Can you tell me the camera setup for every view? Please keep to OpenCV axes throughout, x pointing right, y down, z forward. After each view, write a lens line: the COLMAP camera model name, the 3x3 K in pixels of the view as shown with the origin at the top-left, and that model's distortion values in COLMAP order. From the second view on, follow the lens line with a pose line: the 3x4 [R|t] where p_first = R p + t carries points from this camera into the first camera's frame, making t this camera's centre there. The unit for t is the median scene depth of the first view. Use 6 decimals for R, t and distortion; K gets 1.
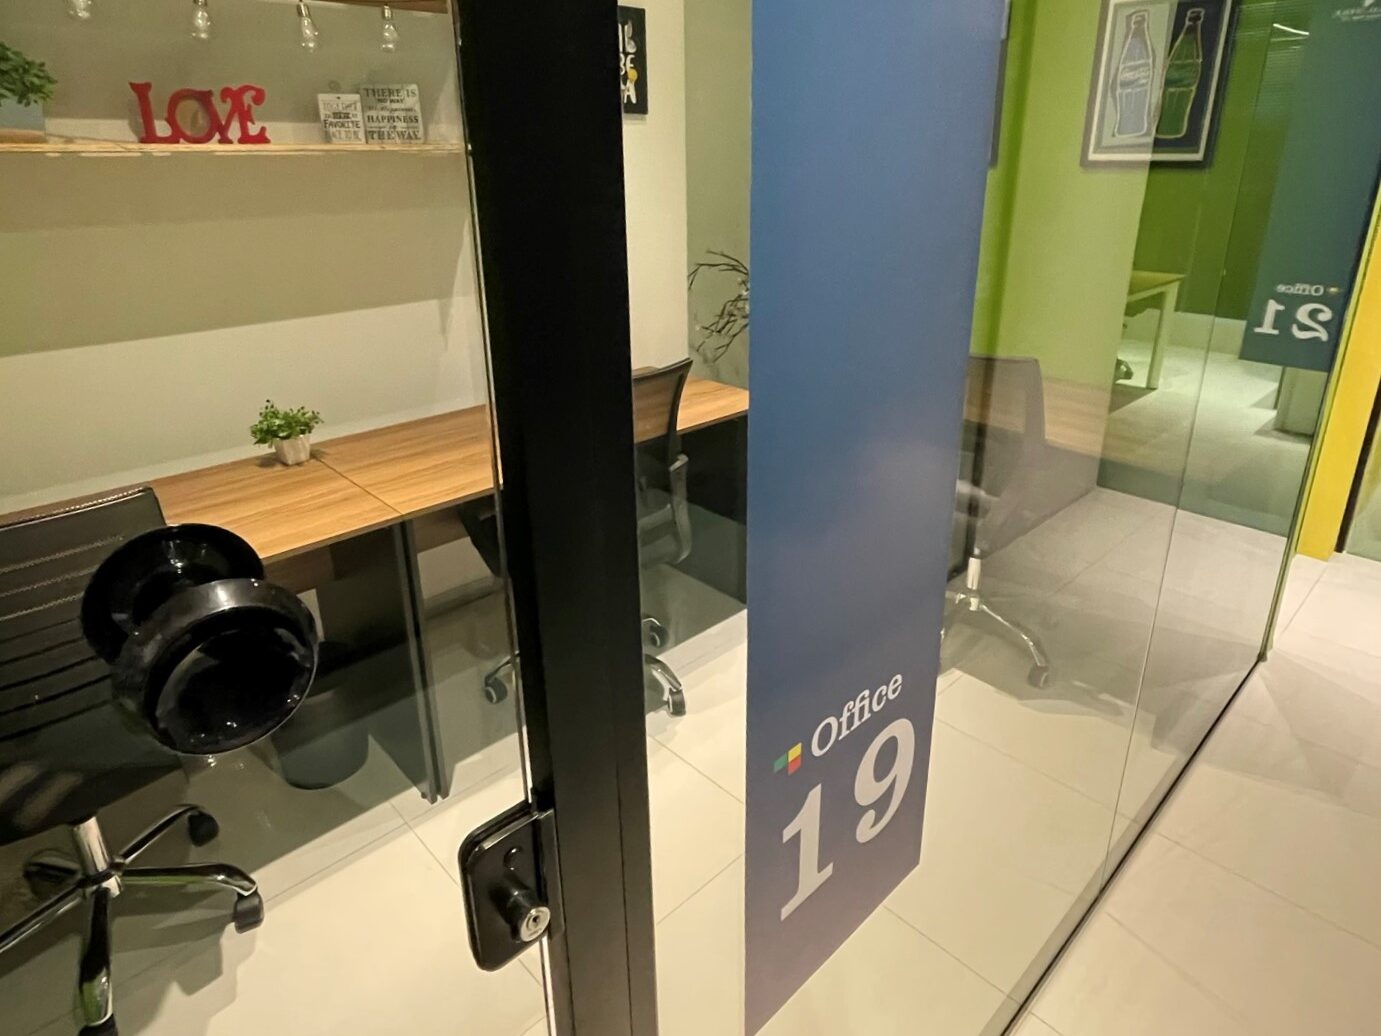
lens RADIAL K [[921.5, 0, 691.1], [0, 921.5, 517.1], [0, 0, 1]] dist [0.002115, -0.005138]
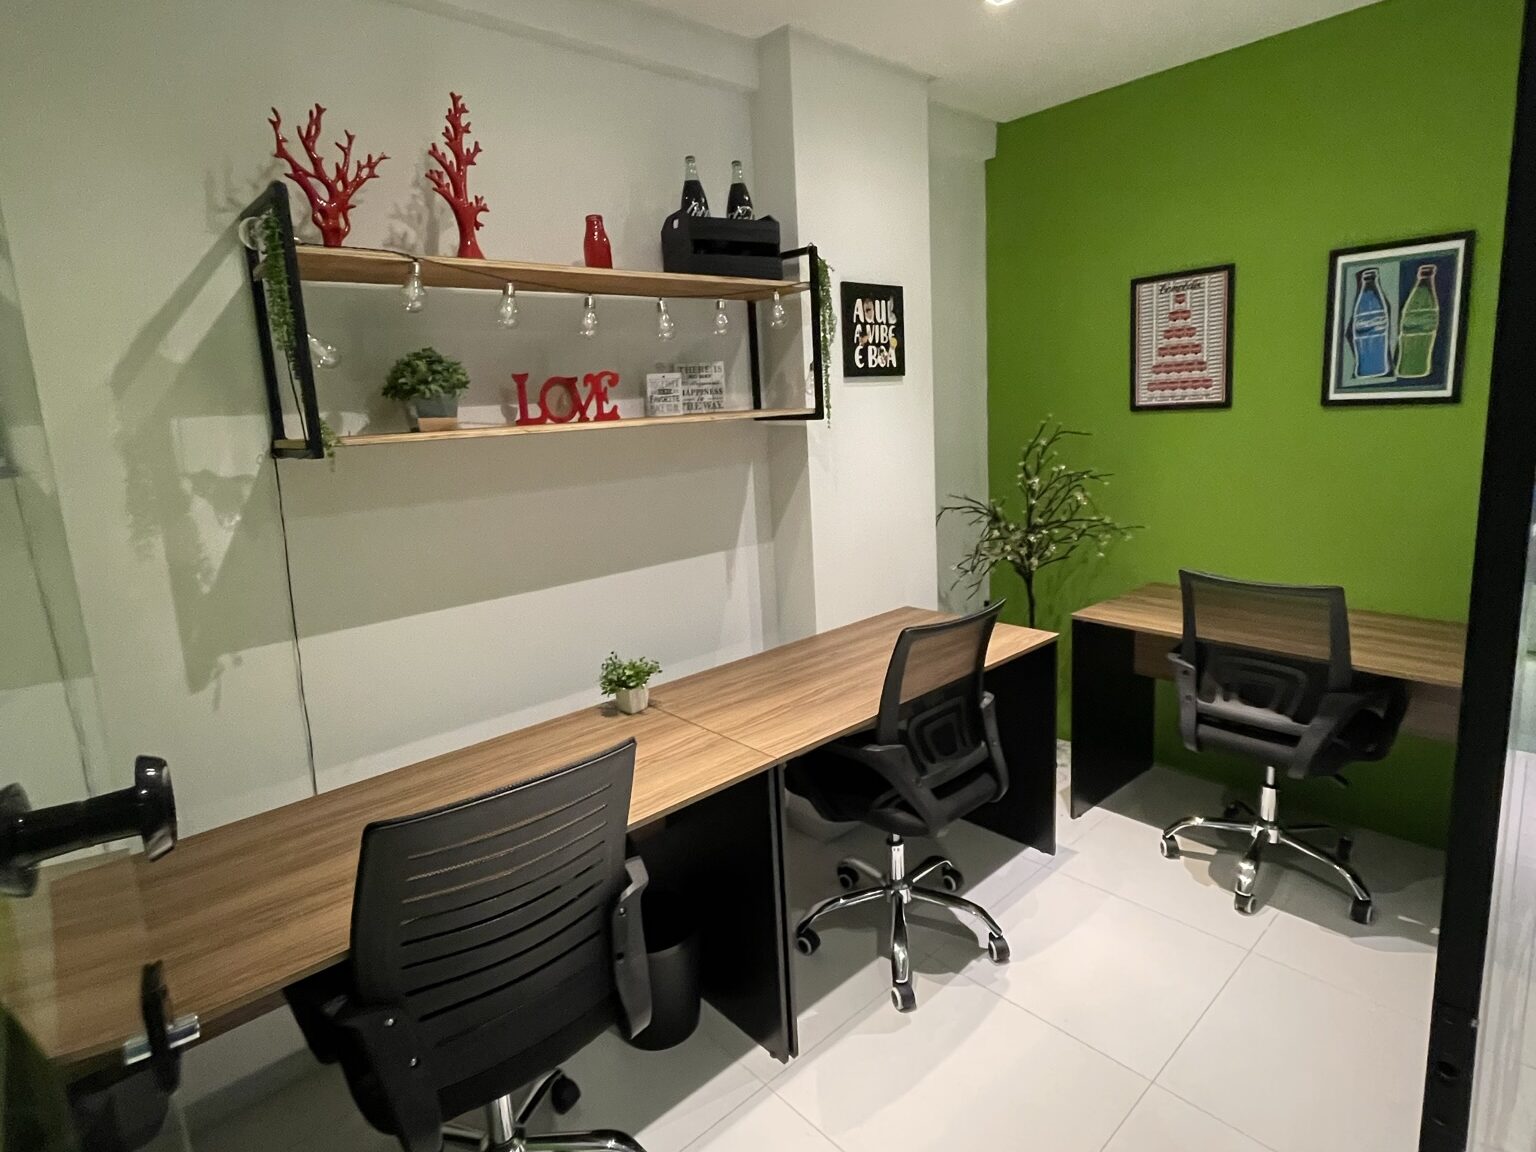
lens RADIAL K [[940.3, 0, 768.5], [0, 940.3, 578.6], [0, 0, 1]] dist [-0.005730, -0.001982]
pose [[0.998813, -0.035451, -0.033391, -0.224831], [0.028620, 0.982038, -0.186502, -0.004180], [0.039403, 0.185325, 0.981887, -0.053637]]
